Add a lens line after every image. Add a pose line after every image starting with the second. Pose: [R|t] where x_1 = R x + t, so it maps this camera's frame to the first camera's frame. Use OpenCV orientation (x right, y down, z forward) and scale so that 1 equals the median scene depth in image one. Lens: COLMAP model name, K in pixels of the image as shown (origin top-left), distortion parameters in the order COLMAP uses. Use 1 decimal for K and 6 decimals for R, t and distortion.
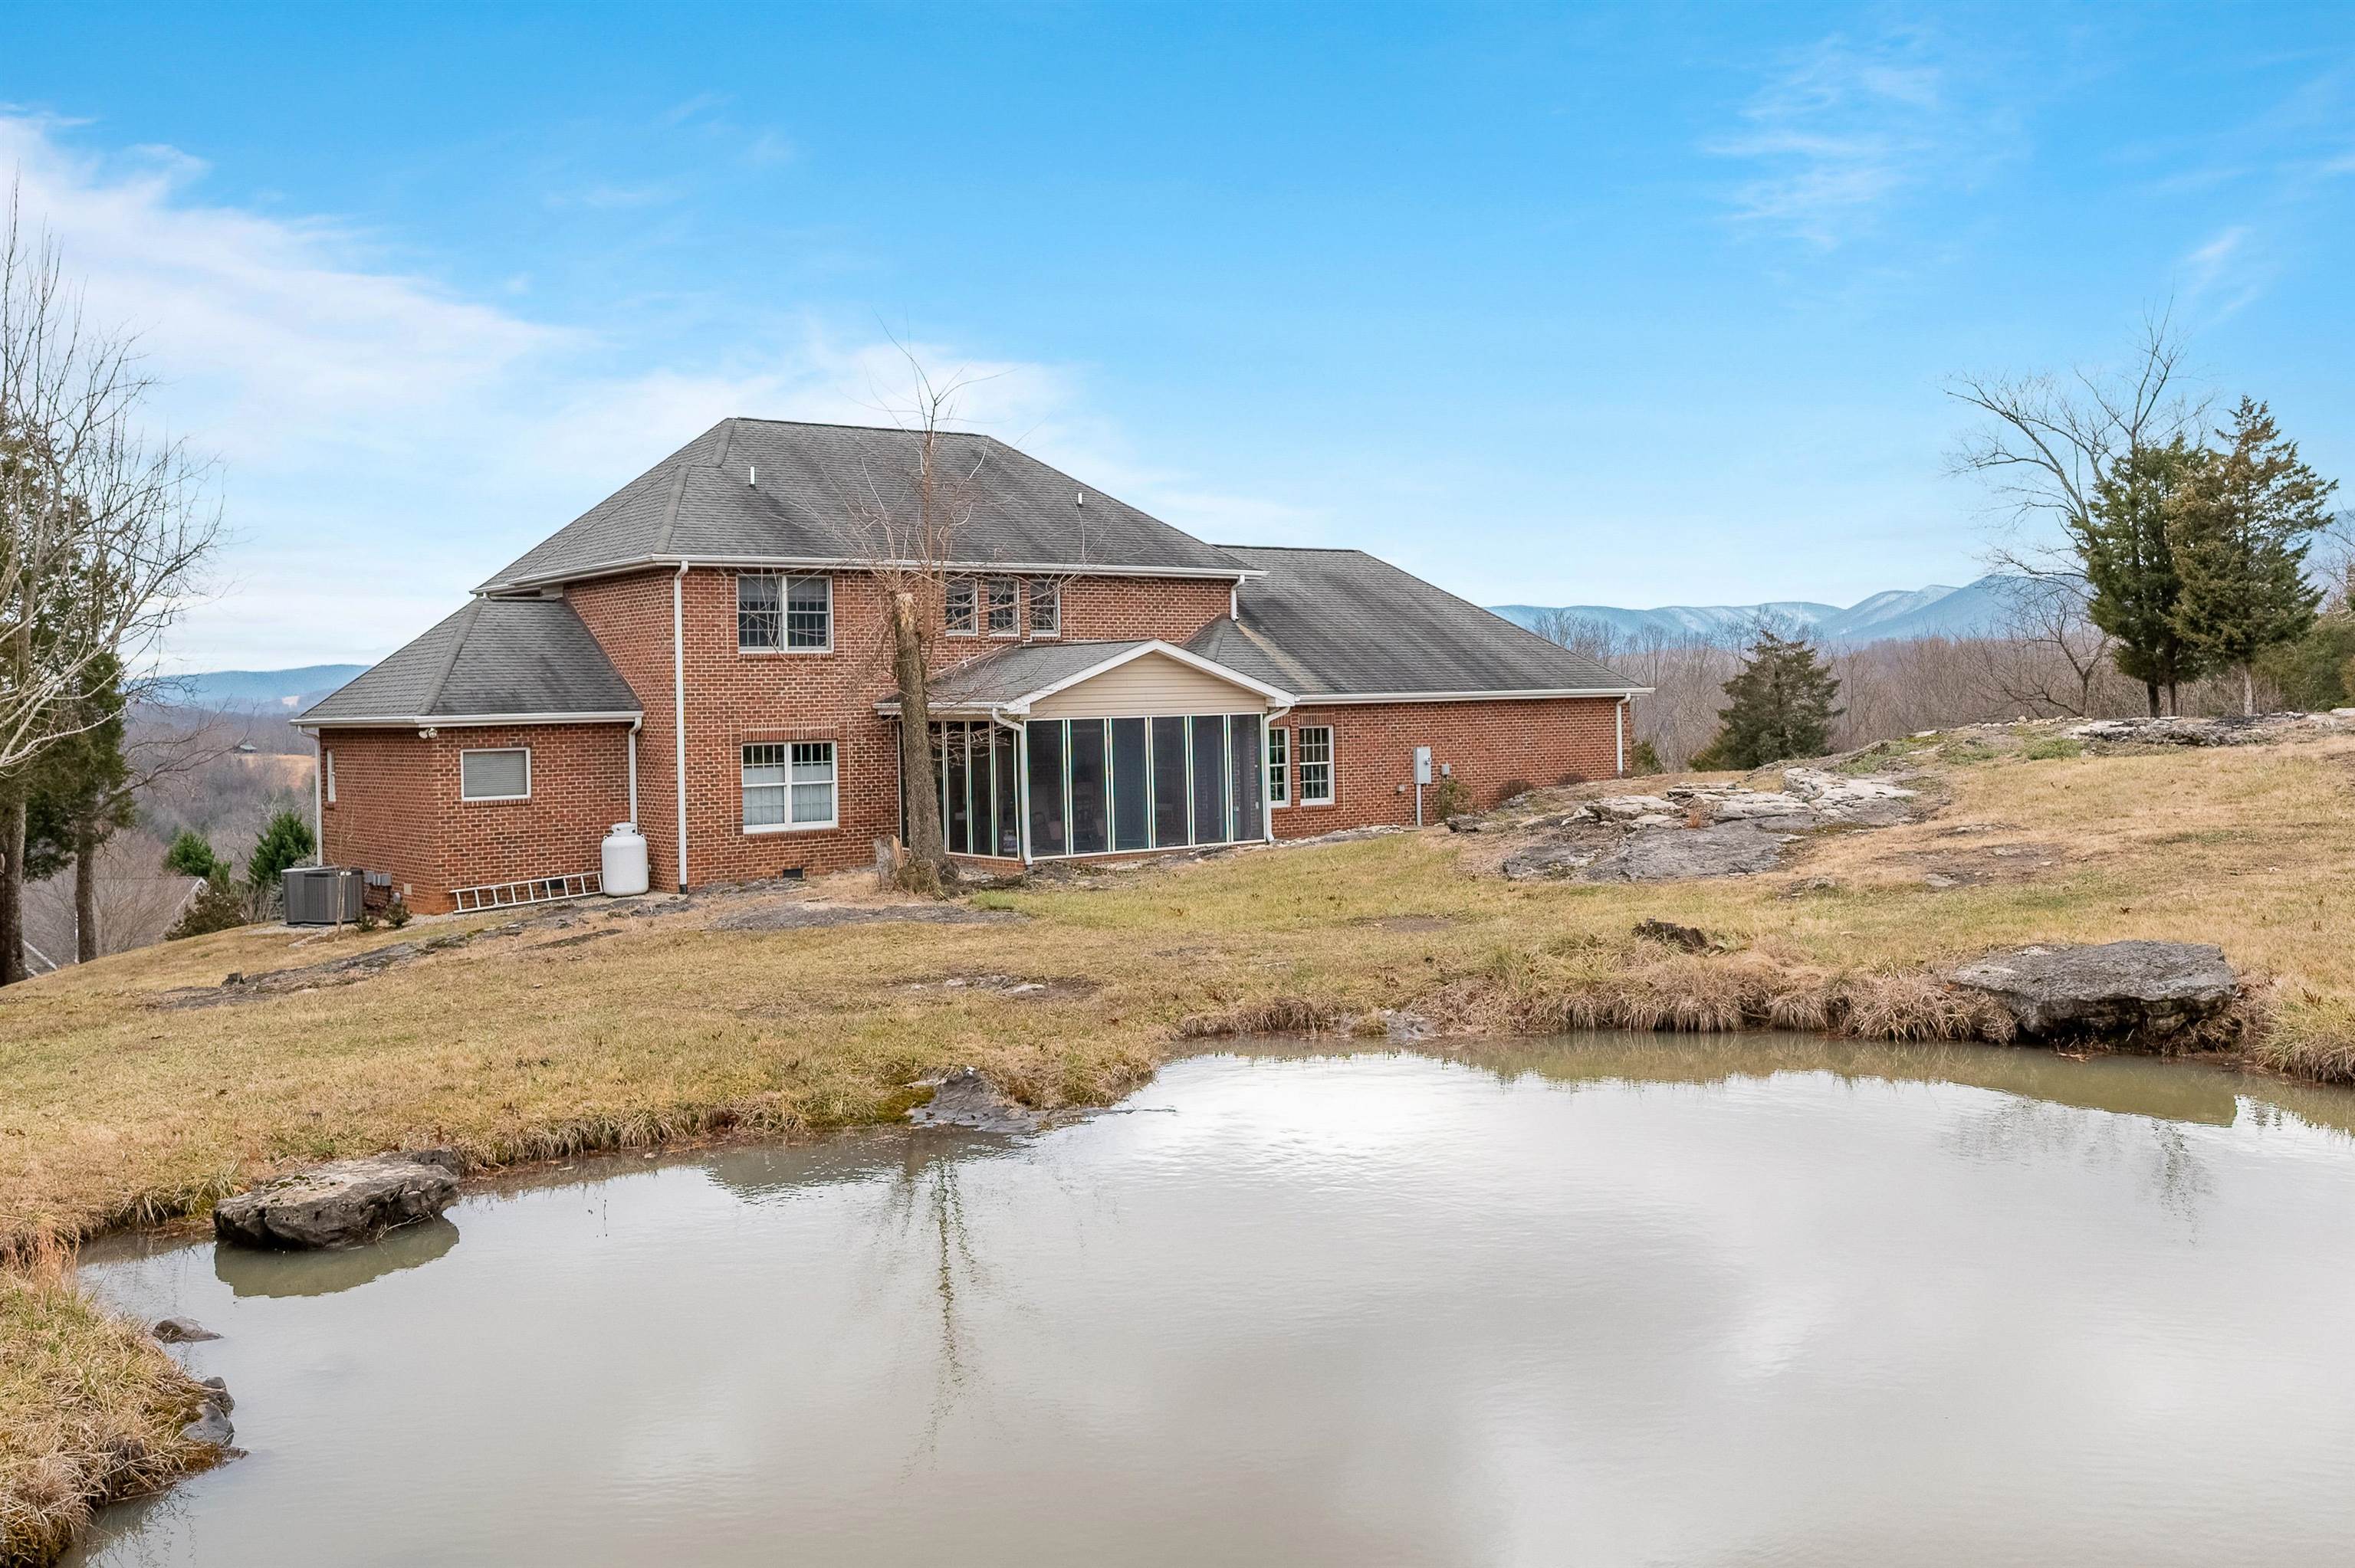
lens RADIAL K [[2121.4, 0, 1181.5], [0, 2121.4, 692.7], [0, 0, 1]] dist [0.017147, 0.002582]
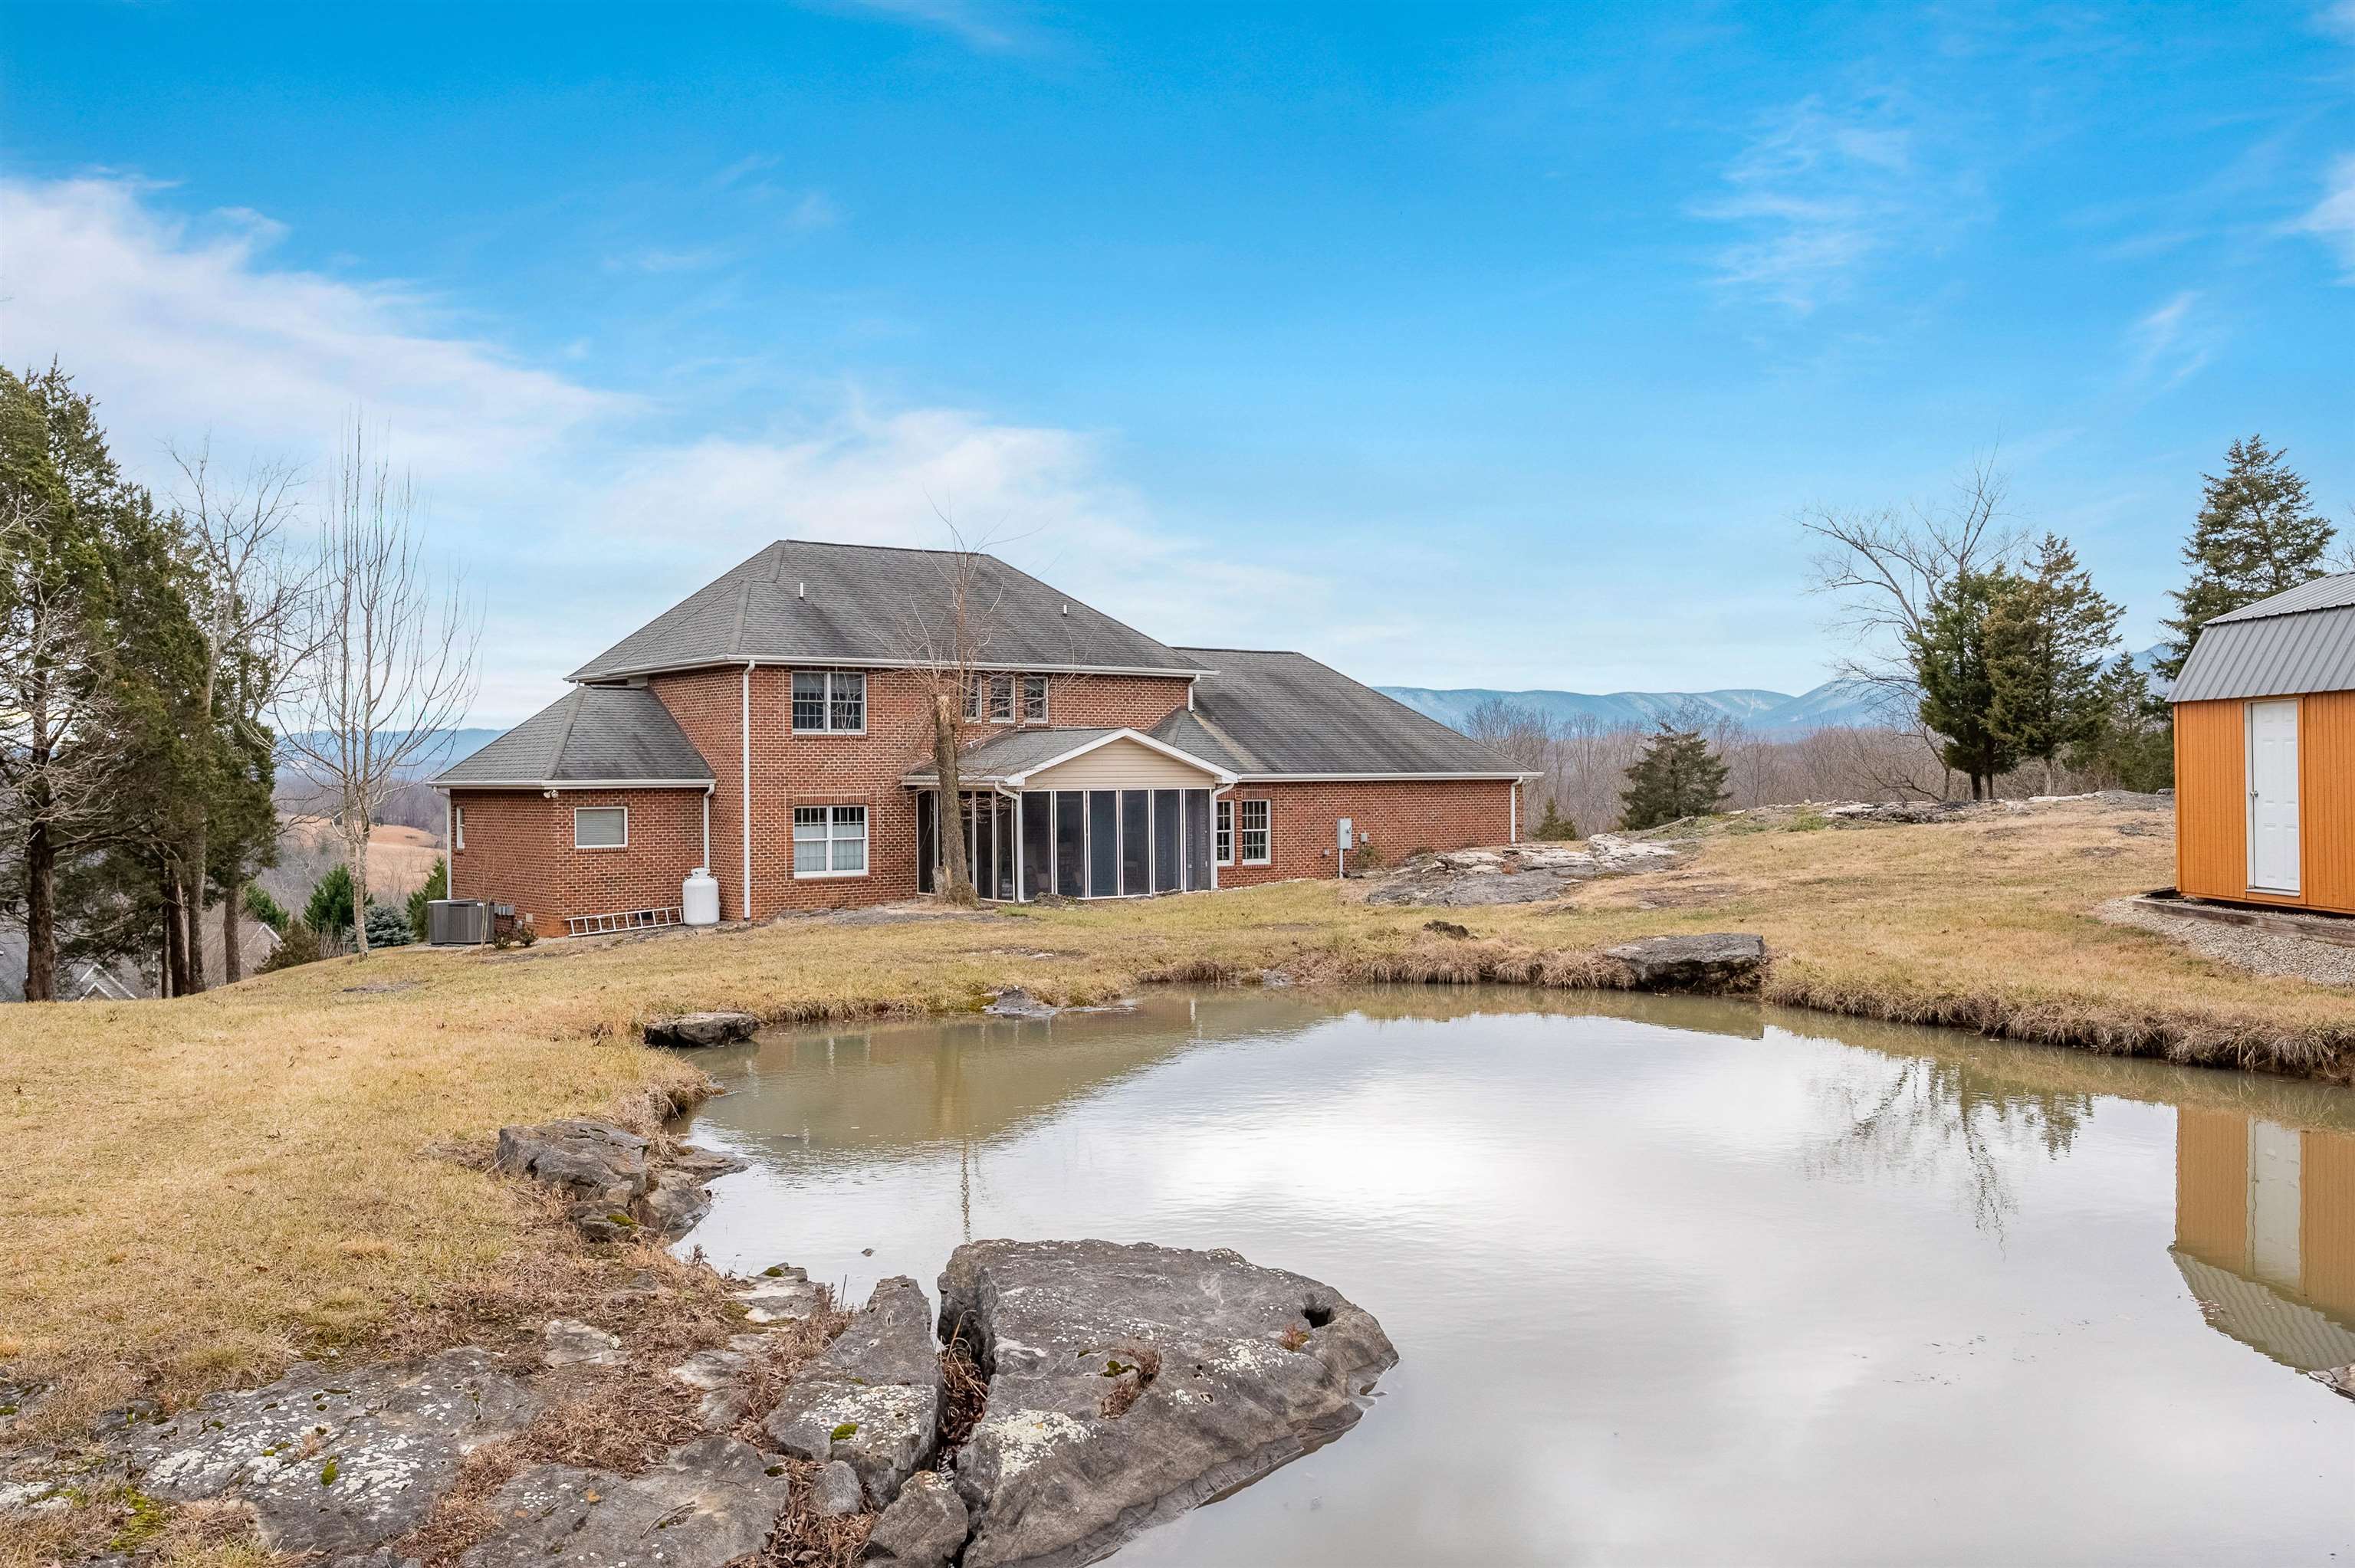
lens RADIAL K [[2053.4, 0, 1090.8], [0, 2053.4, 785.2], [0, 0, 1]] dist [0.012715, 0.006771]
pose [[0.999474, 0.015012, -0.028746, 0.002297], [-0.014776, 0.999856, 0.008386, -0.001195], [0.028868, -0.007957, 0.999552, -0.198943]]
